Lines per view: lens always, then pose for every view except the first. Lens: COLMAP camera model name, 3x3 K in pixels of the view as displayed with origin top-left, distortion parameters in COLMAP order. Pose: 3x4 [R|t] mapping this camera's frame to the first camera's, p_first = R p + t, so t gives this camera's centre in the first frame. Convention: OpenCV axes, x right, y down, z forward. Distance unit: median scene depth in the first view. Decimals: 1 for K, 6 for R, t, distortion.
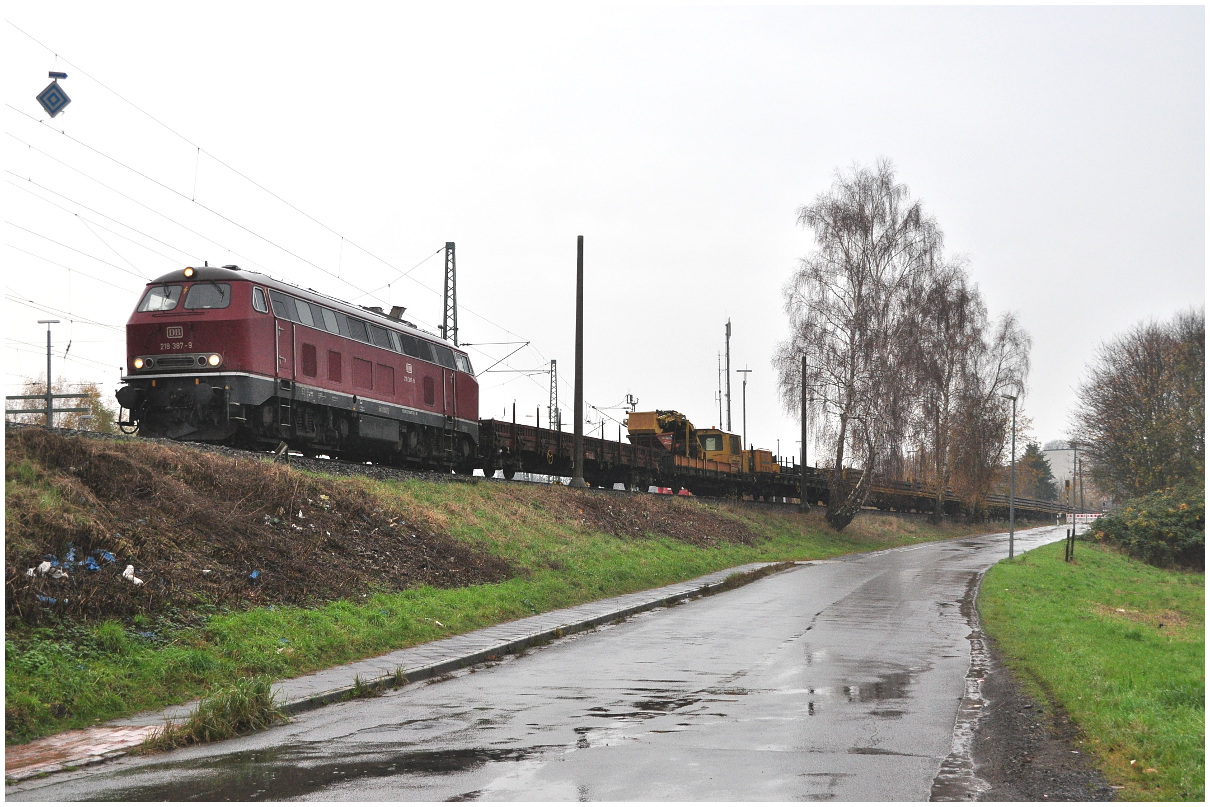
lens RADIAL K [[1575.6, 0, 605.8], [0, 1575.6, 398.4], [0, 0, 1]] dist [0.021644, 0.000000]
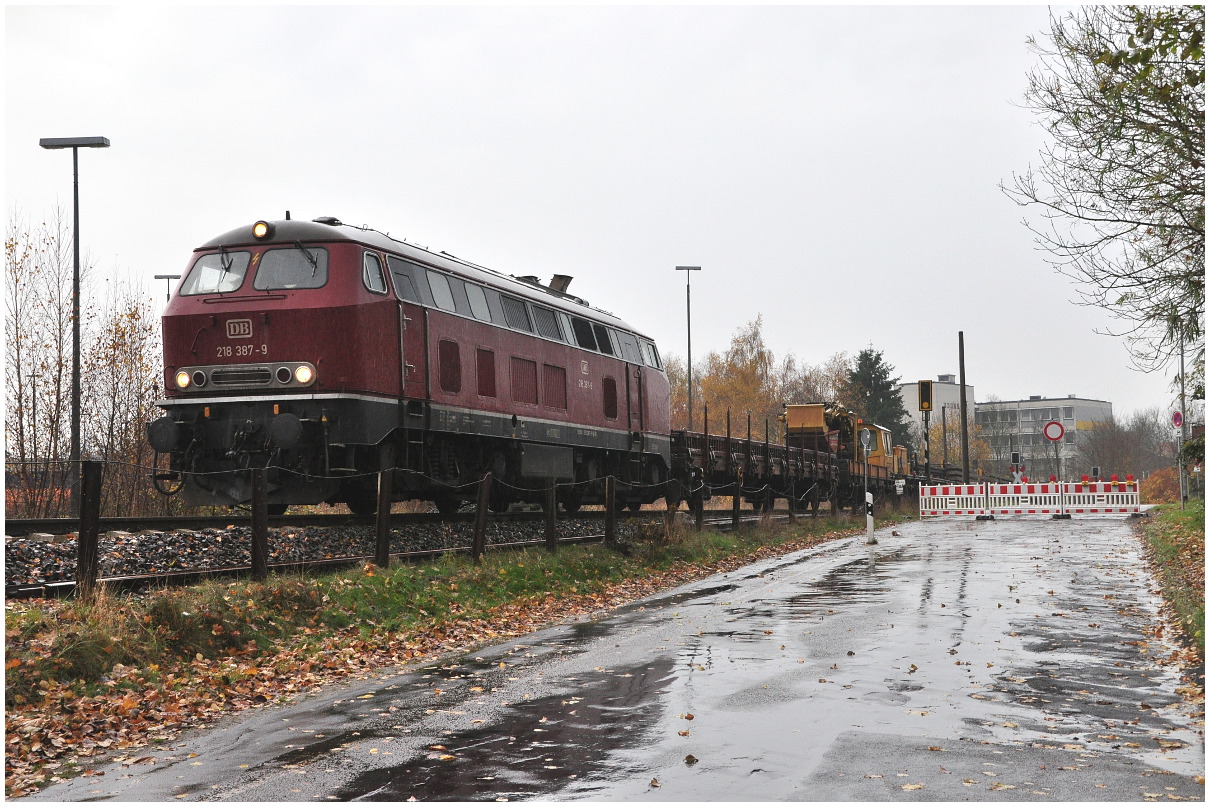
lens RADIAL K [[1759.3, 0, 605.3], [0, 1759.3, 406.5], [0, 0, 1]] dist [0.004331, 0.000000]
pose [[0.997670, -0.008140, -0.067736, -0.081731], [0.009778, 0.999667, 0.023881, -0.025417], [0.067519, -0.024487, 0.997417, 0.313696]]
